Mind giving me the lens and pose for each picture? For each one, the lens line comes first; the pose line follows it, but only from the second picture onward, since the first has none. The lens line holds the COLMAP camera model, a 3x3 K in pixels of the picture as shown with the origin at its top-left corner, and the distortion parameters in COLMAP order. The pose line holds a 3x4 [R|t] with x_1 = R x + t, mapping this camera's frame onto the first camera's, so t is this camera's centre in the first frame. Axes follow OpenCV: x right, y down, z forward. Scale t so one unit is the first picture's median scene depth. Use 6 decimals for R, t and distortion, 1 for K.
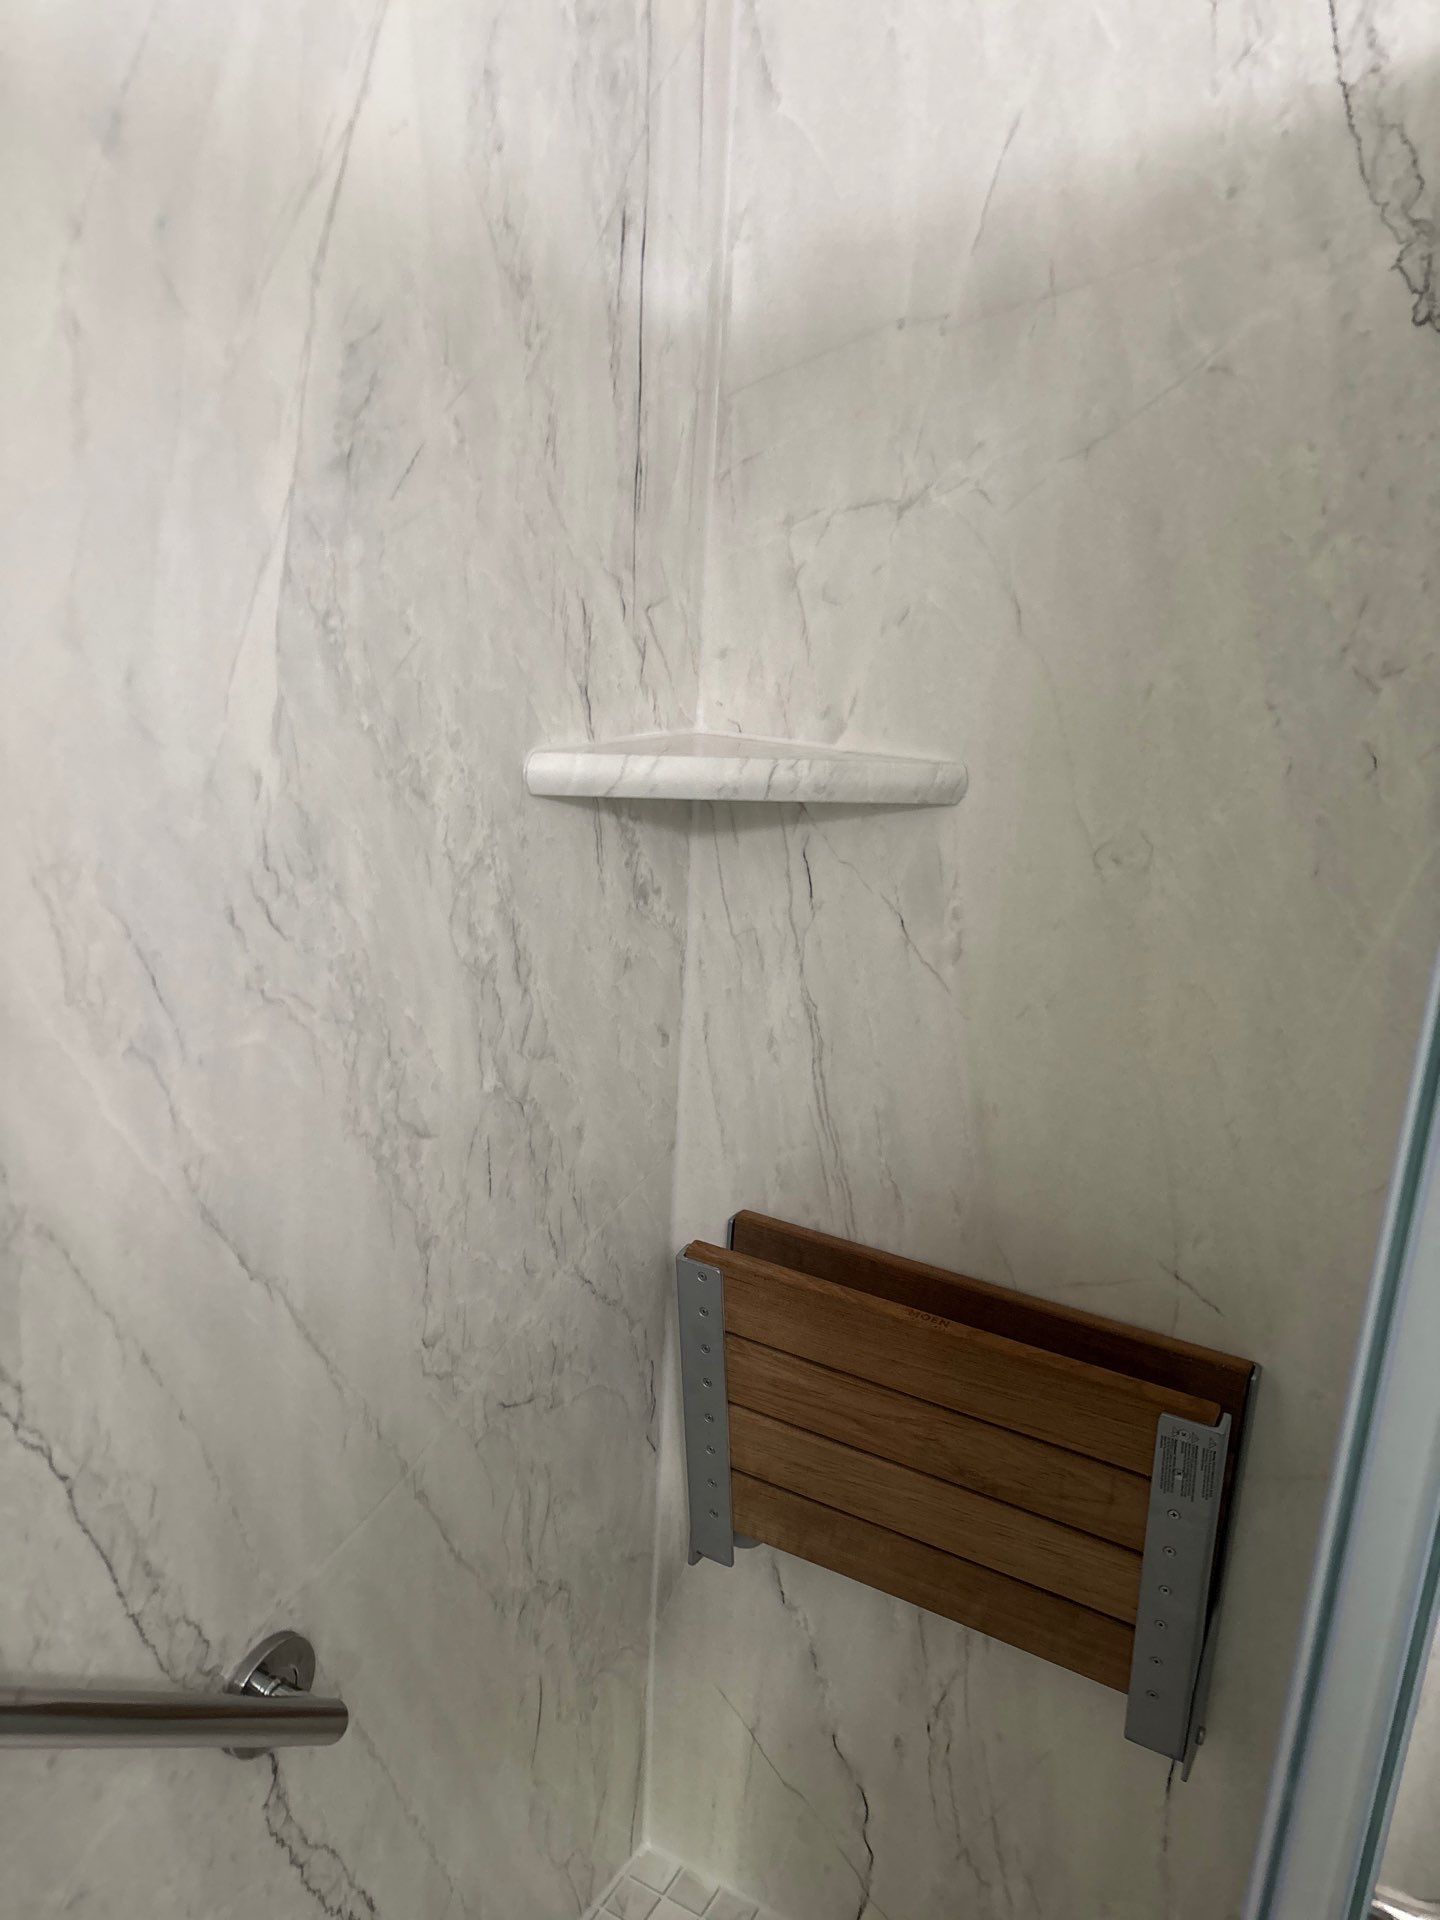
lens RADIAL K [[1452.7, 0, 709.7], [0, 1452.7, 957.8], [0, 0, 1]] dist [0.032594, -0.021608]
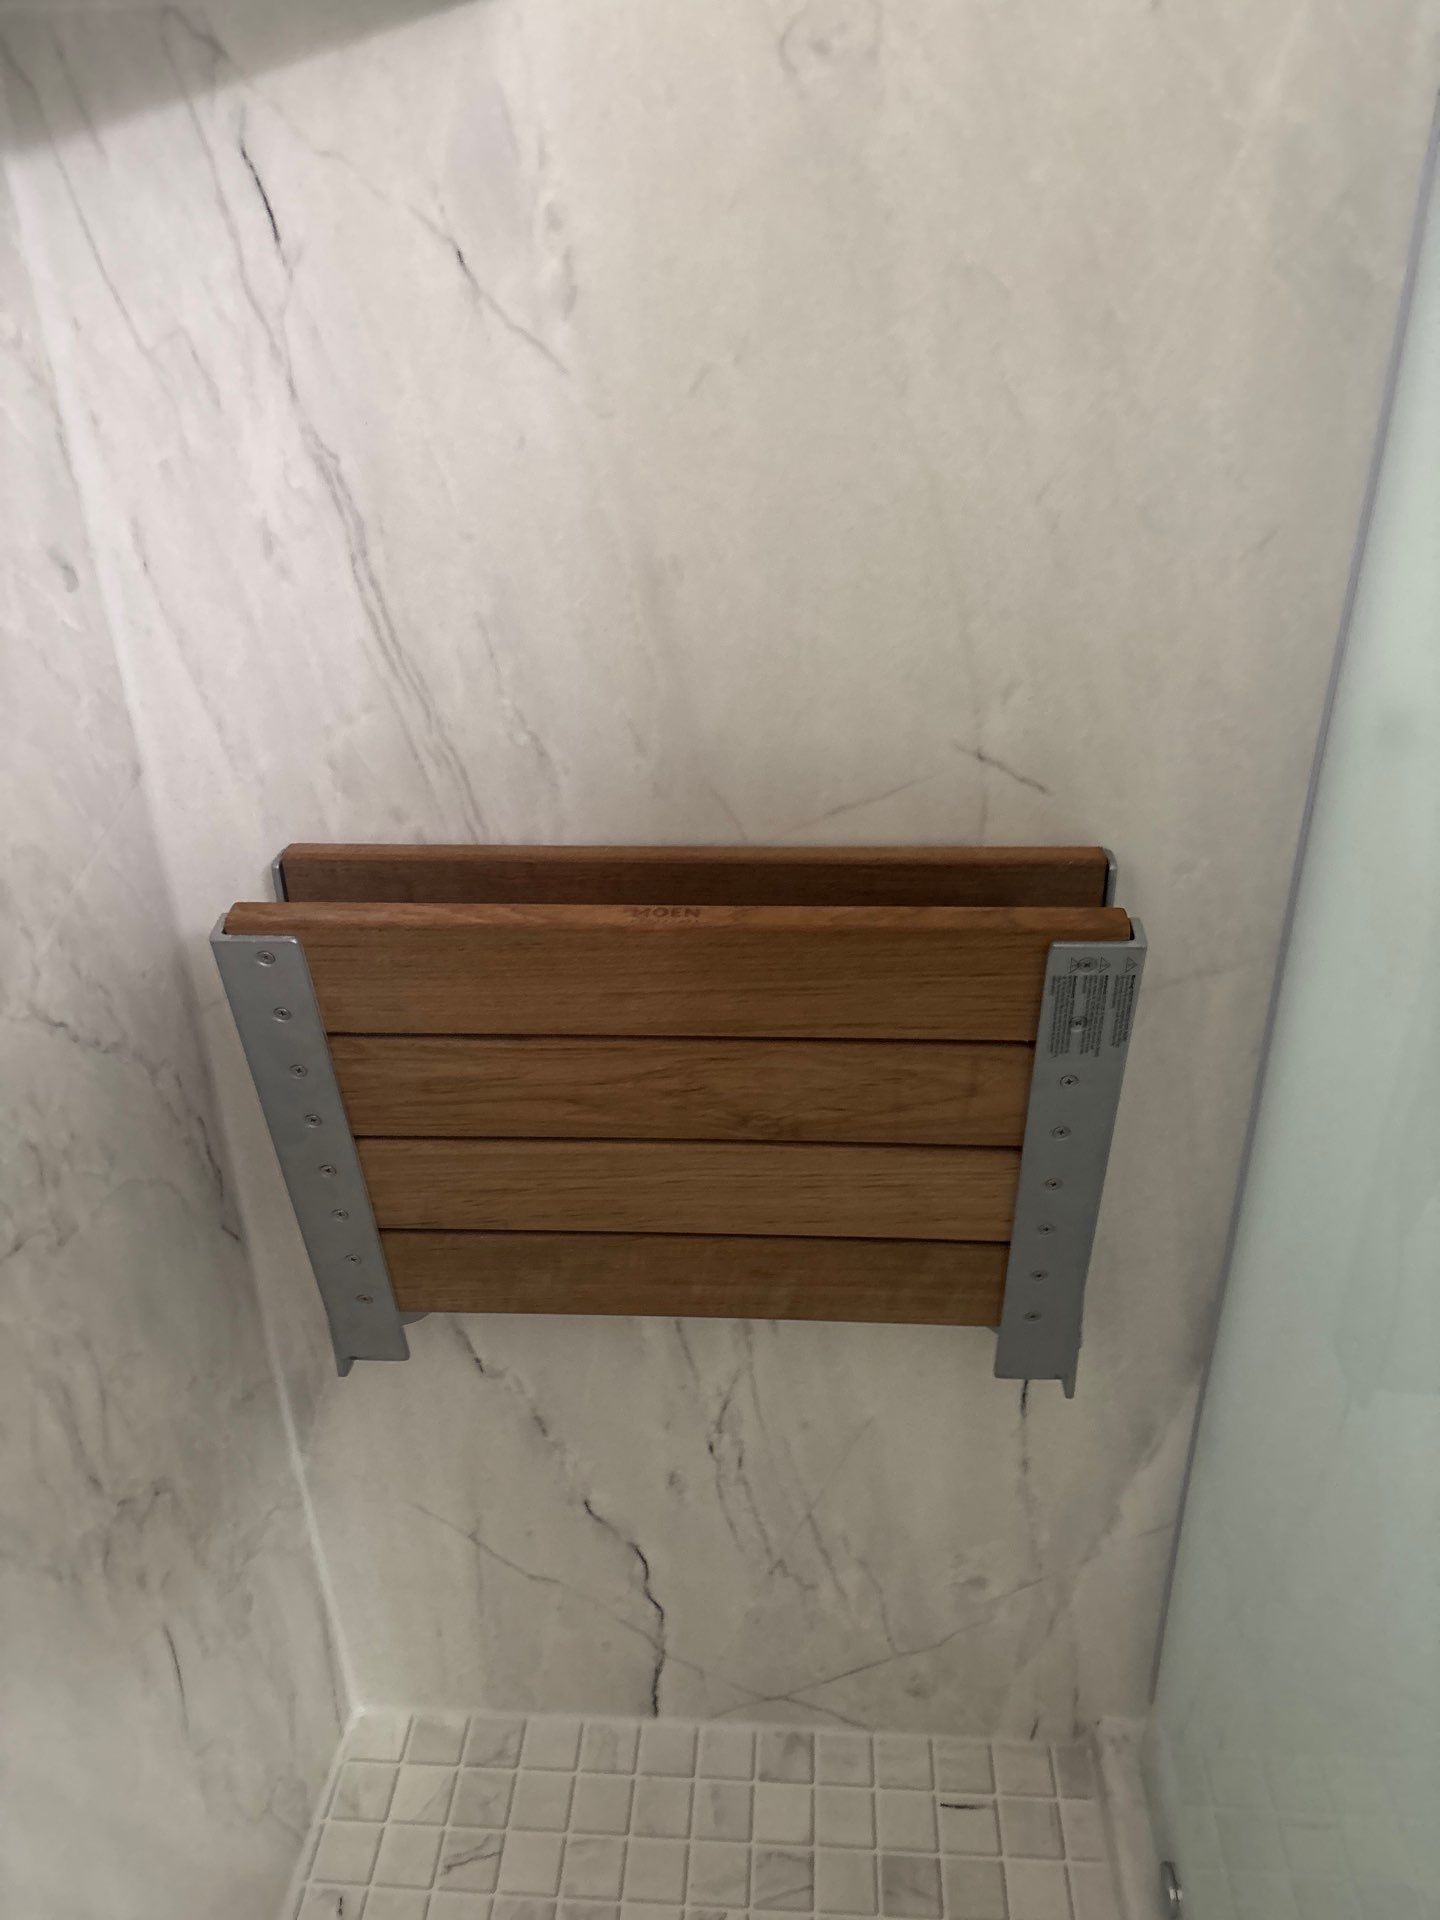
lens RADIAL K [[1452.7, 0, 711.4], [0, 1452.7, 962.4], [0, 0, 1]] dist [0.032594, -0.021608]
pose [[0.895188, -0.273156, 0.352170, -0.052904], [0.188126, 0.947914, 0.257036, 0.106796], [-0.404038, -0.163844, 0.899949, 0.409497]]
